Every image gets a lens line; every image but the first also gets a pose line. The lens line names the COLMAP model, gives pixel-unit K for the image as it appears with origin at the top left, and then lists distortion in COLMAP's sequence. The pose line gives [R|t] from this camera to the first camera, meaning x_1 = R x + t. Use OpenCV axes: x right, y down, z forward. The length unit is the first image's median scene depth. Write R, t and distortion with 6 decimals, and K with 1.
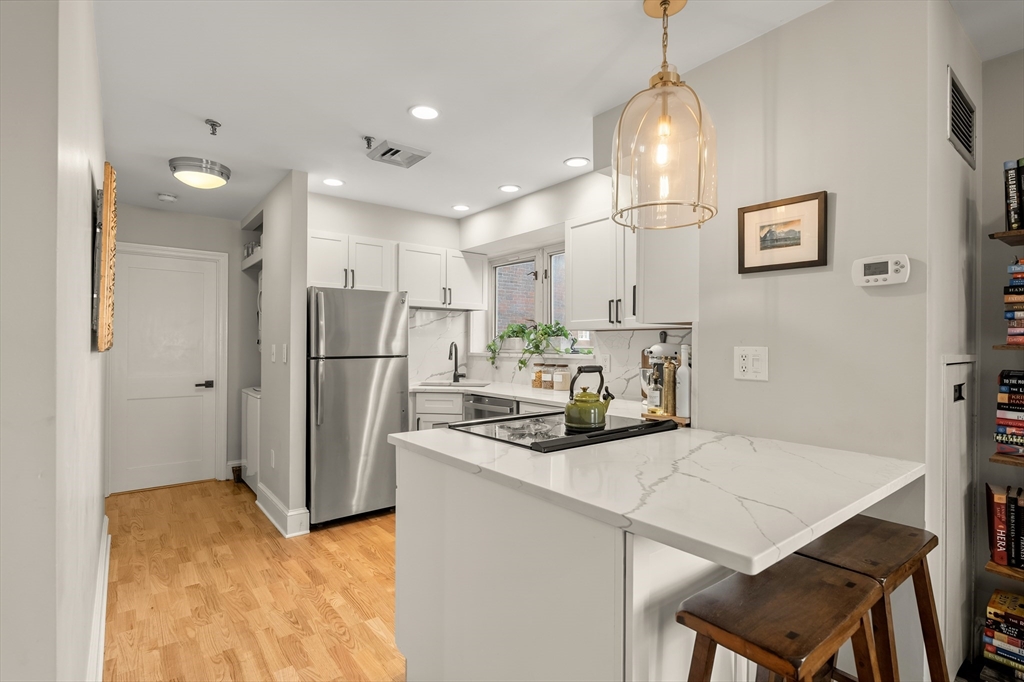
lens RADIAL K [[494.8, 0, 515.8], [0, 494.8, 343.4], [0, 0, 1]] dist [-0.005009, 0.000838]
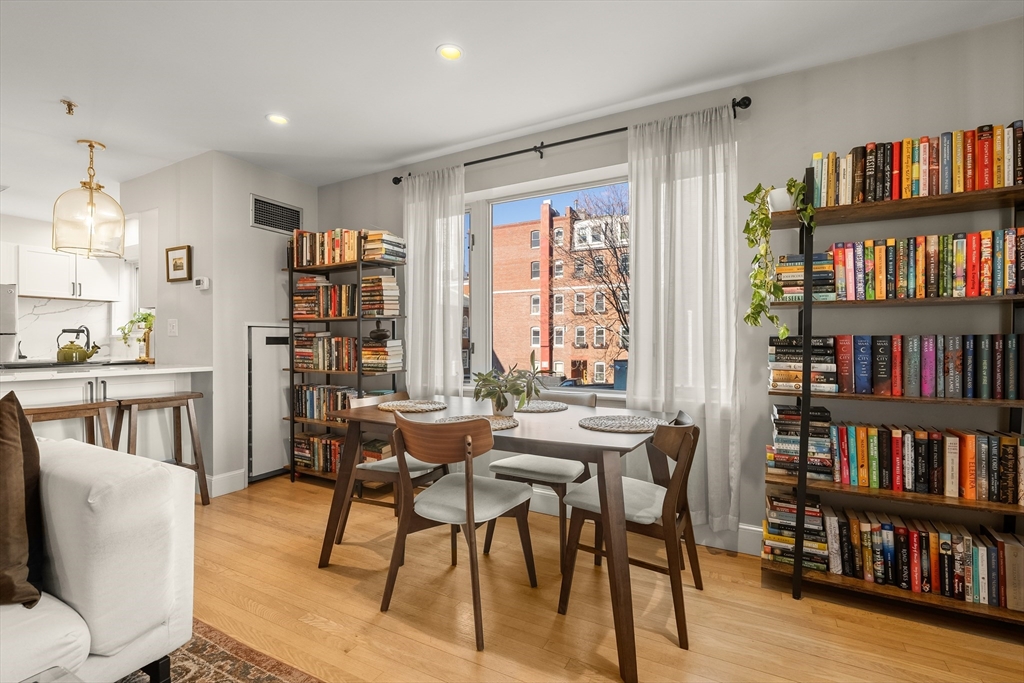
lens RADIAL K [[462.9, 0, 512.0], [0, 462.9, 341.5], [0, 0, 1]] dist [-0.004080, 0.000251]
pose [[0.920505, -0.006402, 0.390679, 0.570773], [0.006358, 0.999979, 0.001405, 0.058194], [-0.390680, 0.001191, 0.920526, -0.701720]]
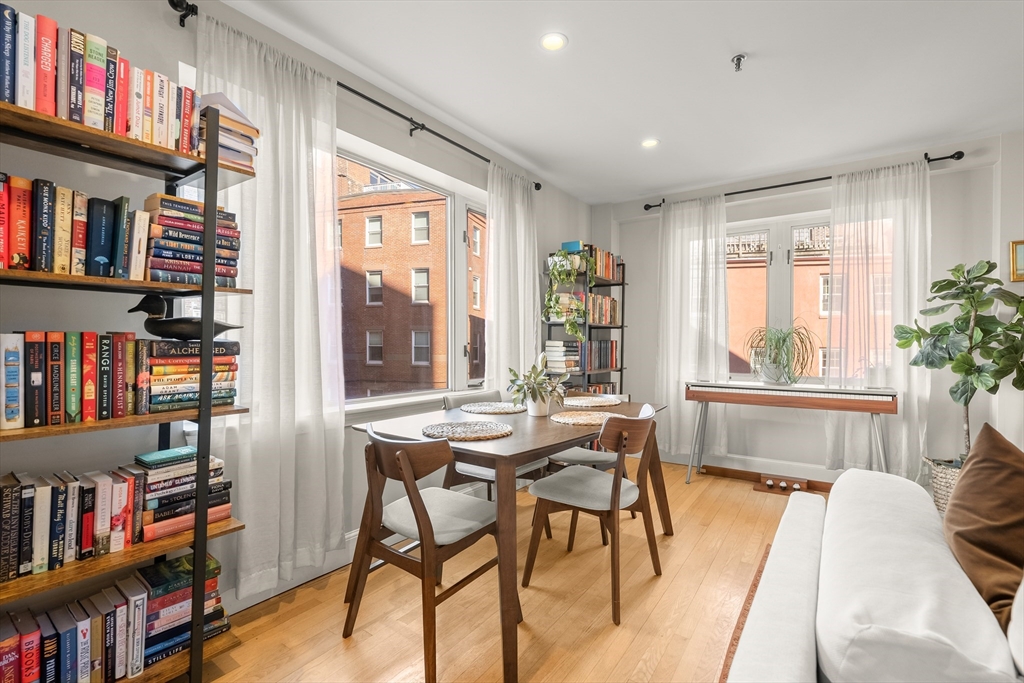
lens RADIAL K [[466.8, 0, 516.5], [0, 466.8, 347.9], [0, 0, 1]] dist [-0.000988, 0.000410]
pose [[-0.293158, -0.016638, 0.955919, 0.157855], [-0.003650, 0.999861, 0.016283, 0.053255], [-0.956057, 0.001284, -0.293178, 0.155473]]
